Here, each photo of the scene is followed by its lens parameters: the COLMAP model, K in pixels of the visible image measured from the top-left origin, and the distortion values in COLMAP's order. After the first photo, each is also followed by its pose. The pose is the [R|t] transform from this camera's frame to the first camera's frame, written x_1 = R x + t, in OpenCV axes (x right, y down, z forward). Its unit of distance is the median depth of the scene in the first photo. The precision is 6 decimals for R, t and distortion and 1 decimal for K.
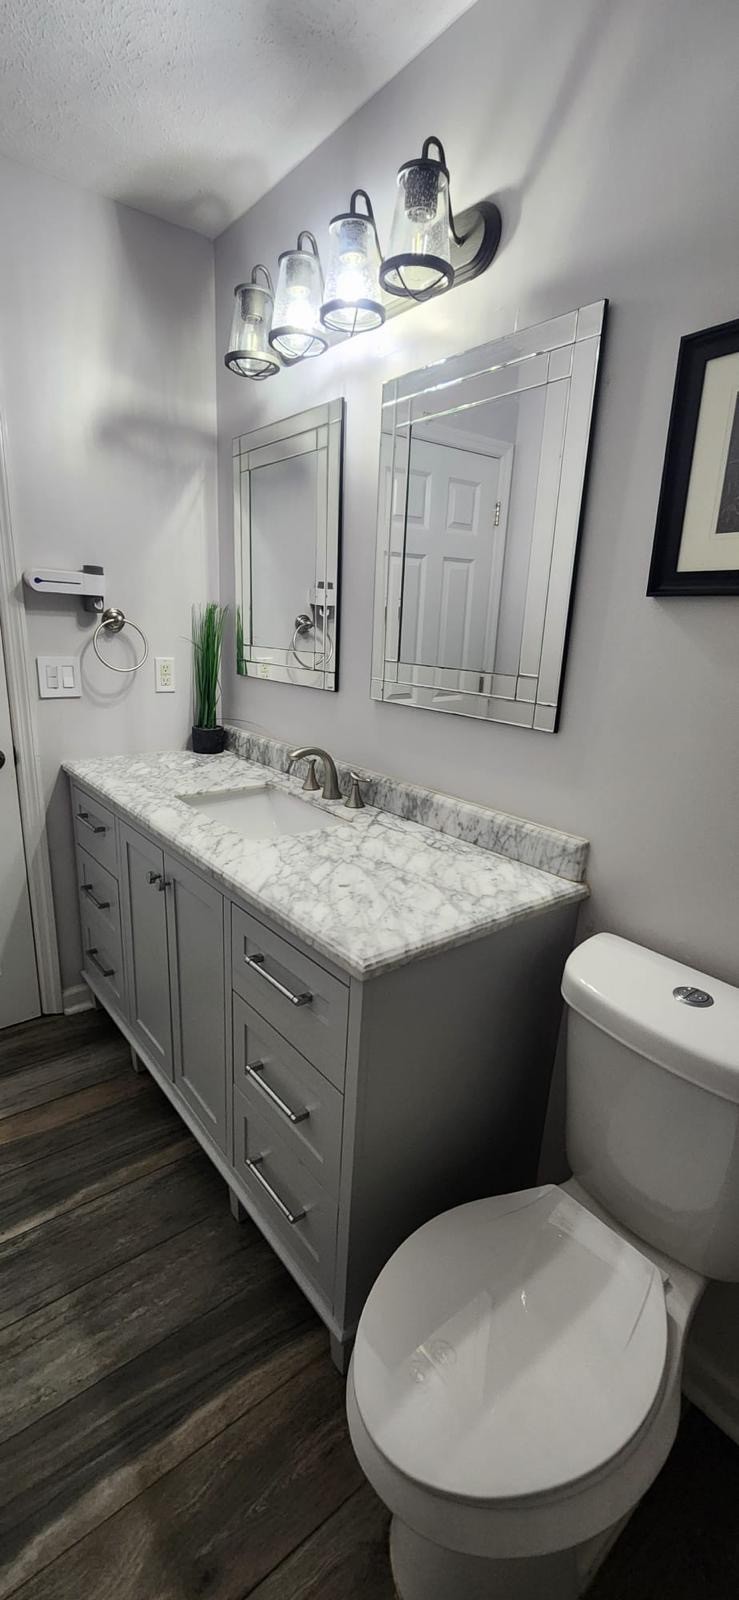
lens RADIAL K [[654.8, 0, 361.6], [0, 654.8, 814.2], [0, 0, 1]] dist [-0.013917, -0.000078]
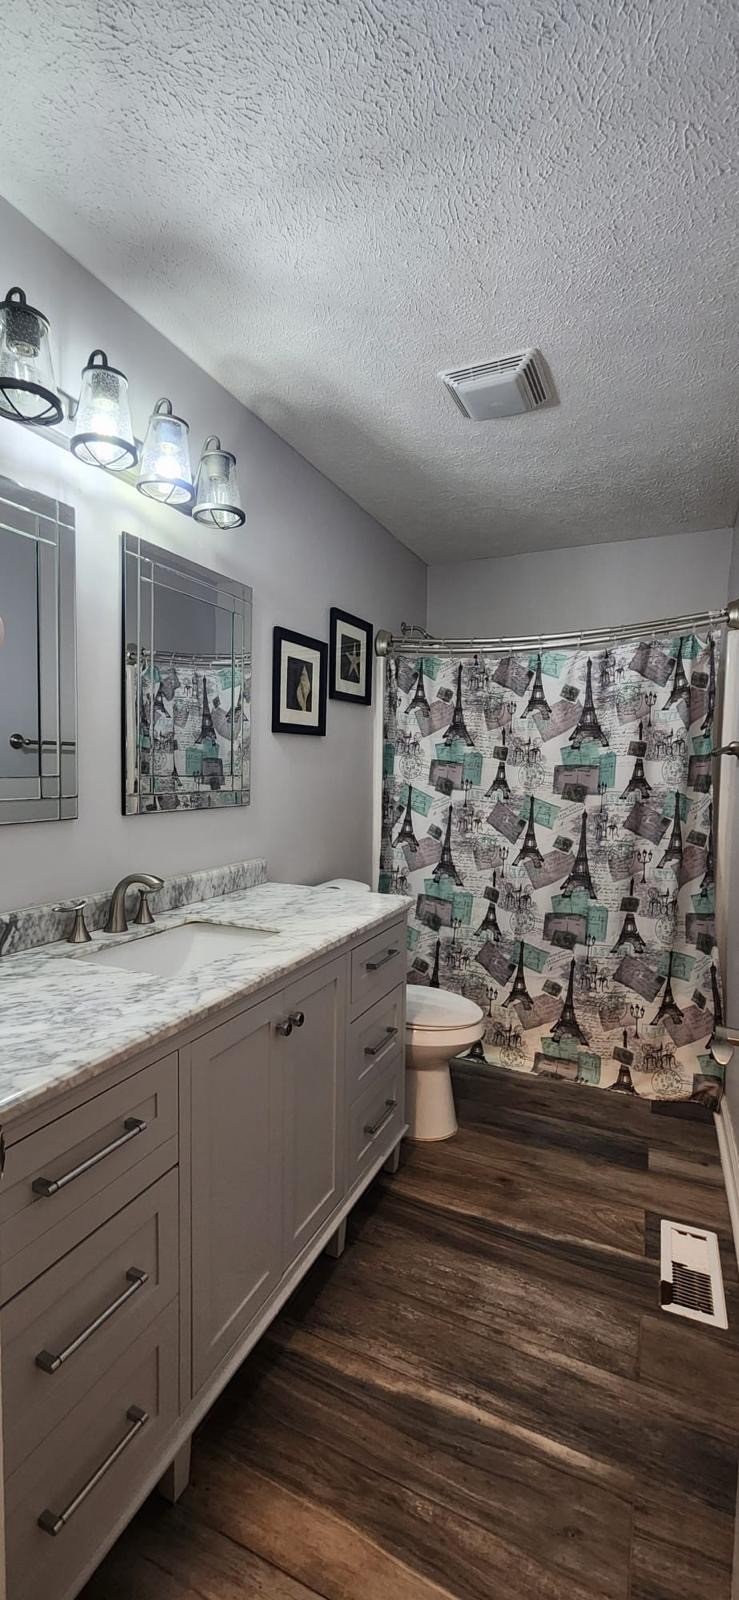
lens RADIAL K [[653.2, 0, 347.4], [0, 653.2, 796.0], [0, 0, 1]] dist [0.001043, -0.000224]
pose [[-0.439778, -0.090260, 0.893559, -1.185312], [0.220220, 0.953725, 0.204722, -0.385388], [-0.870688, 0.286812, -0.399550, 1.258189]]
